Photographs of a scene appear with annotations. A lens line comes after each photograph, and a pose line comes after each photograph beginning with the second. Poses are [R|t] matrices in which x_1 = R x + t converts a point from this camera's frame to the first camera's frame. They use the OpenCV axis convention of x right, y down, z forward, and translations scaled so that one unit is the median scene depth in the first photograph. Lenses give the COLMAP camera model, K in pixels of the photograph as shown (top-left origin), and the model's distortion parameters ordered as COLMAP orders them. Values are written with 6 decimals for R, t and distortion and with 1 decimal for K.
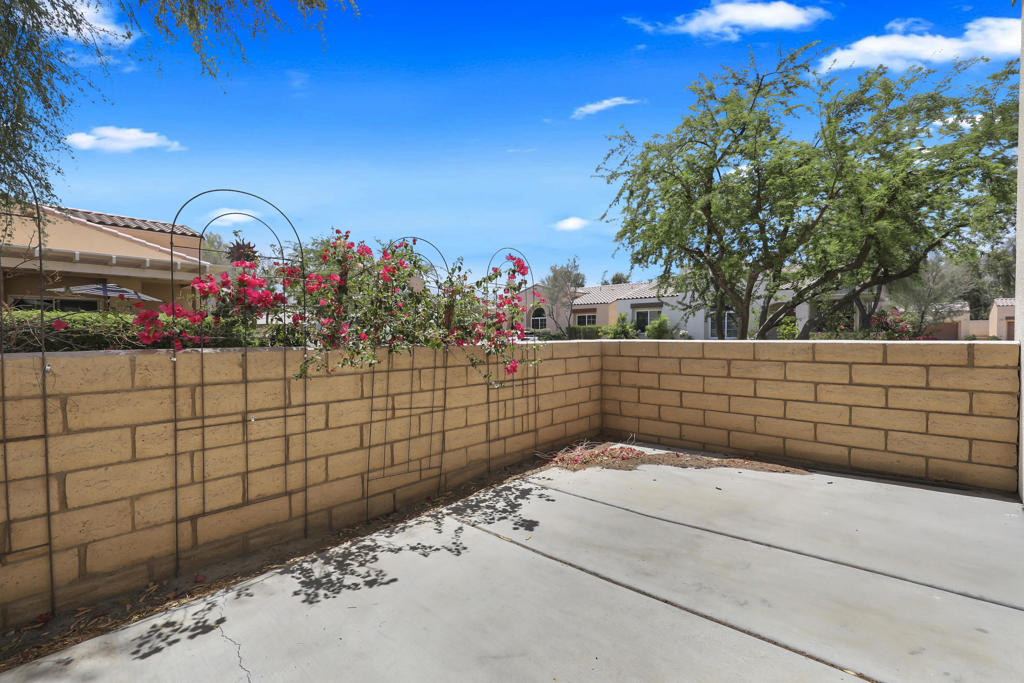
lens RADIAL K [[468.1, 0, 513.6], [0, 468.1, 340.7], [0, 0, 1]] dist [-0.001648, -0.002170]
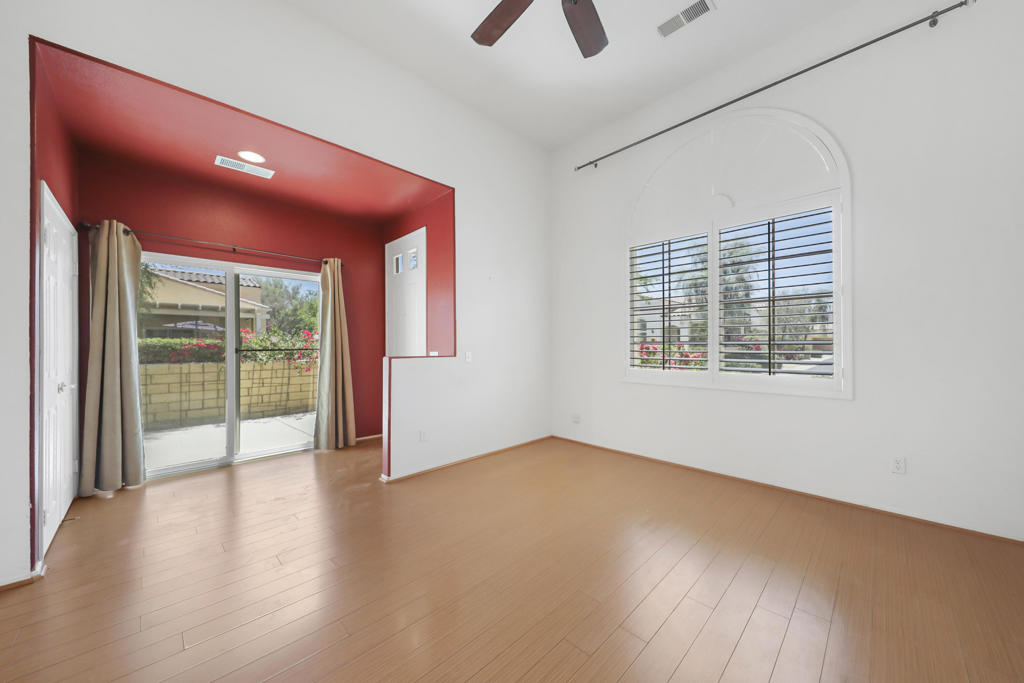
lens RADIAL K [[397.3, 0, 507.5], [0, 397.3, 341.9], [0, 0, 1]] dist [0.003471, 0.000252]
pose [[0.996593, -0.008445, -0.082044, 1.724643], [0.006439, 0.999675, -0.024682, -0.046381], [0.082226, 0.024069, 0.996323, -1.575653]]
